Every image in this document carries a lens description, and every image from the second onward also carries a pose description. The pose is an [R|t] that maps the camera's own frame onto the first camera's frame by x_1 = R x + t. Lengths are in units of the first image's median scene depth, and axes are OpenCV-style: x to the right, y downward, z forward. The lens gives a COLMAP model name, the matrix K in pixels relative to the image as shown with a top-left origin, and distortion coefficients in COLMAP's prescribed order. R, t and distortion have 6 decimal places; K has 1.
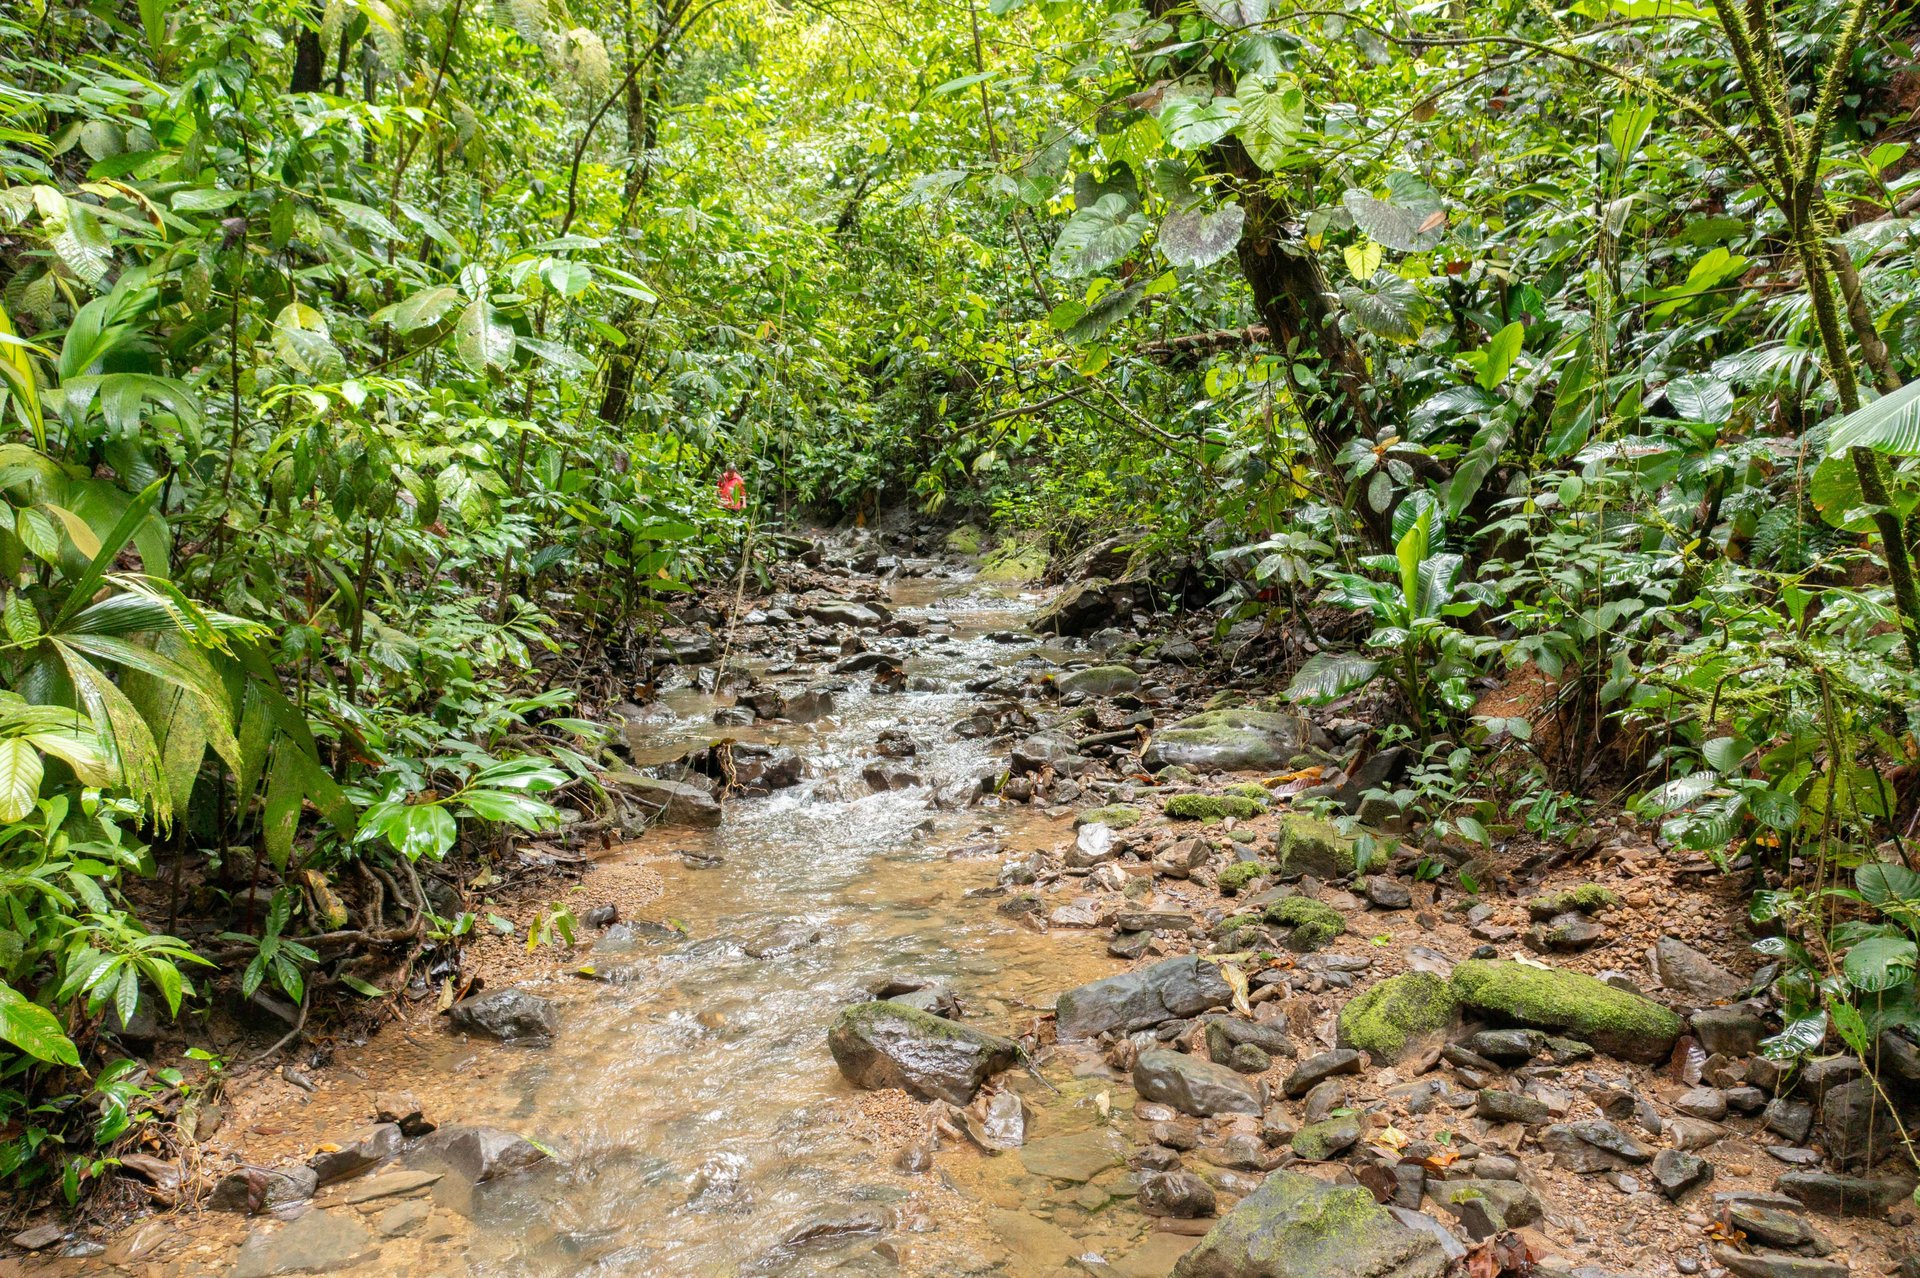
lens RADIAL K [[1506.9, 0, 960.0], [0, 1506.9, 639.0], [0, 0, 1]] dist [-0.015321, 0.013102]
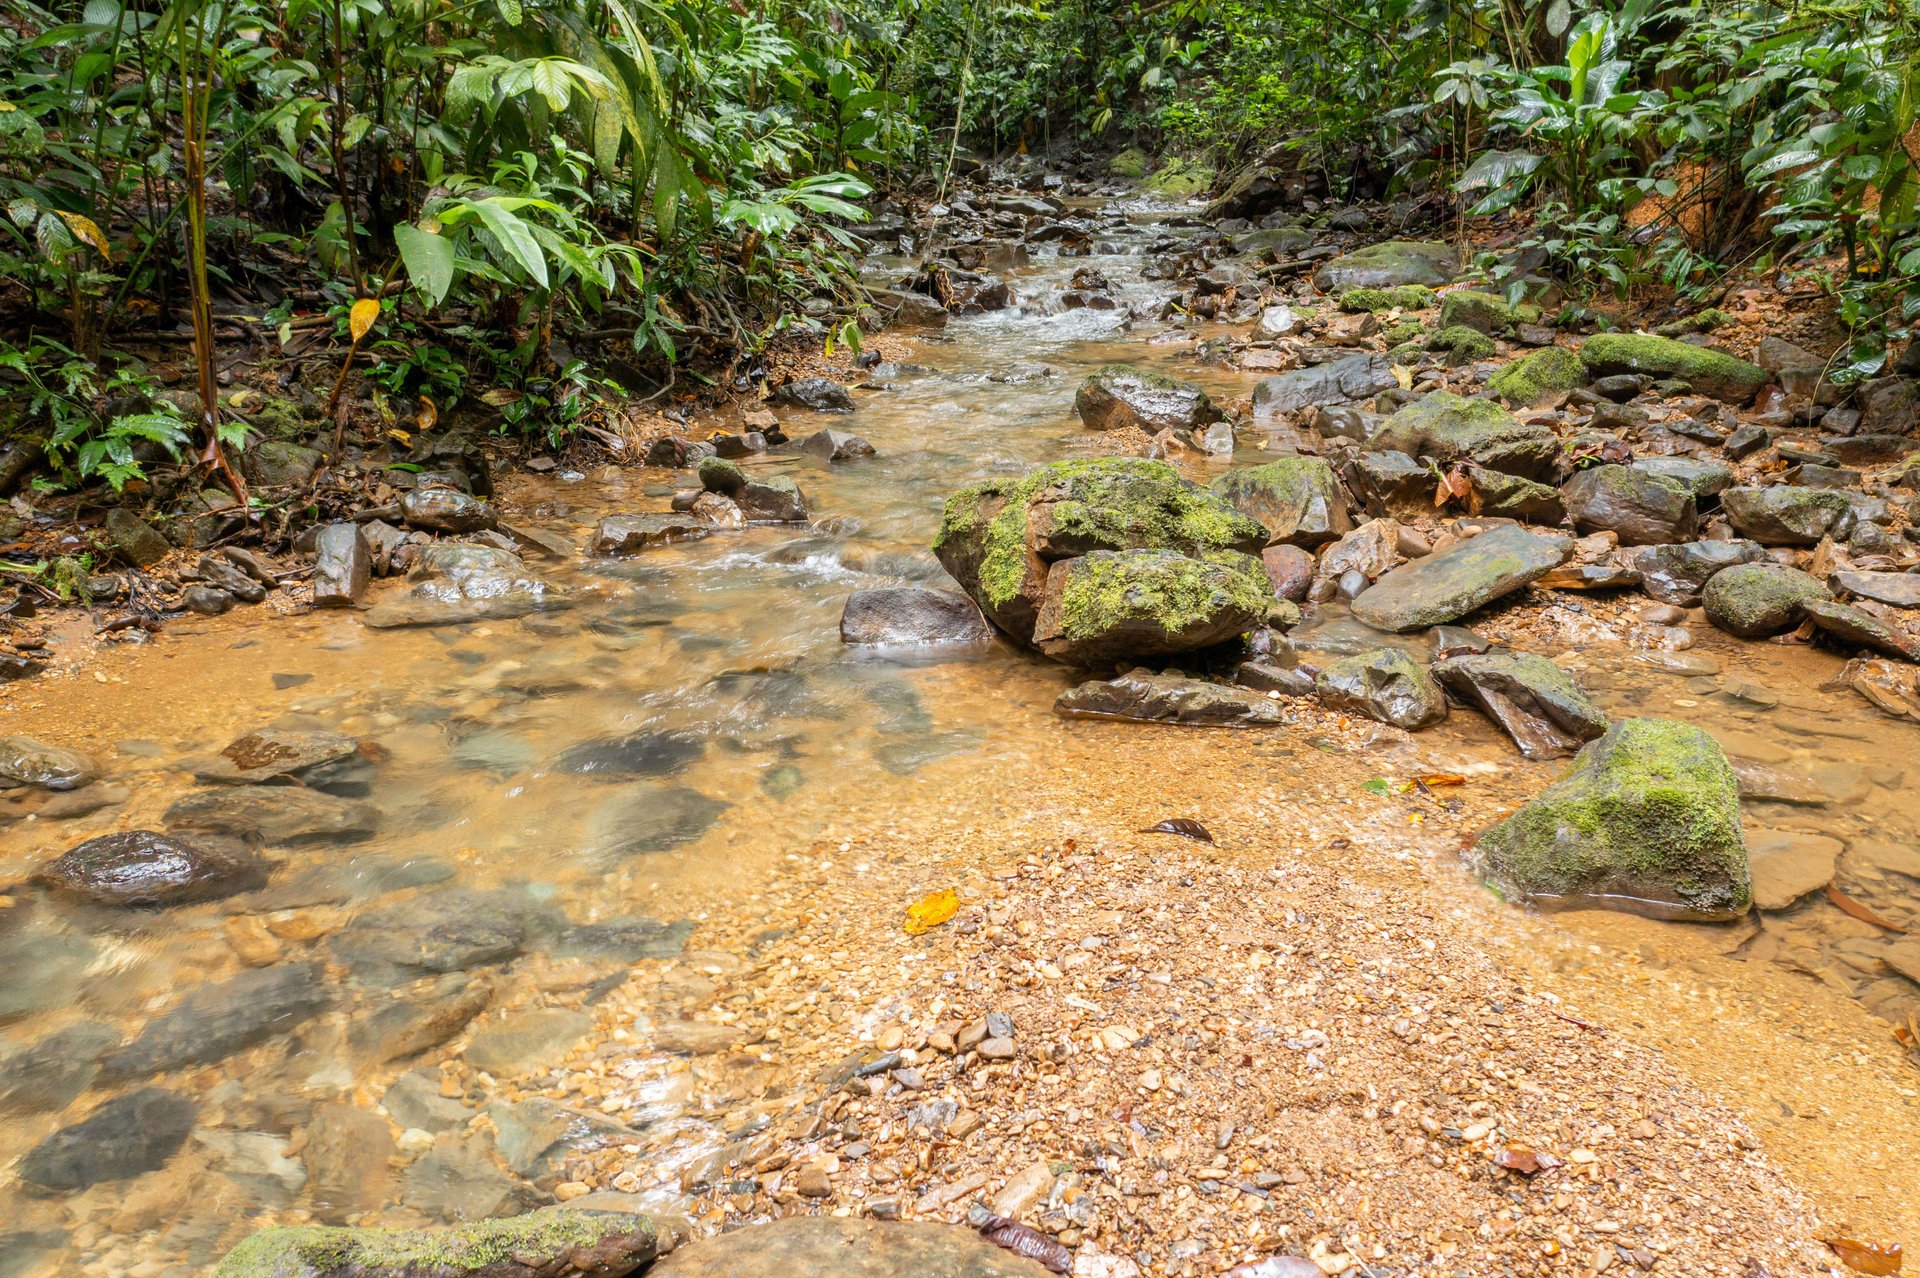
lens RADIAL K [[1506.9, 0, 960.0], [0, 1506.9, 639.0], [0, 0, 1]] dist [-0.015321, 0.013102]
pose [[0.995715, 0.025817, -0.088802, -0.036200], [-0.006652, 0.977748, 0.209676, 0.107391], [0.092239, -0.208187, 0.973730, -0.162327]]
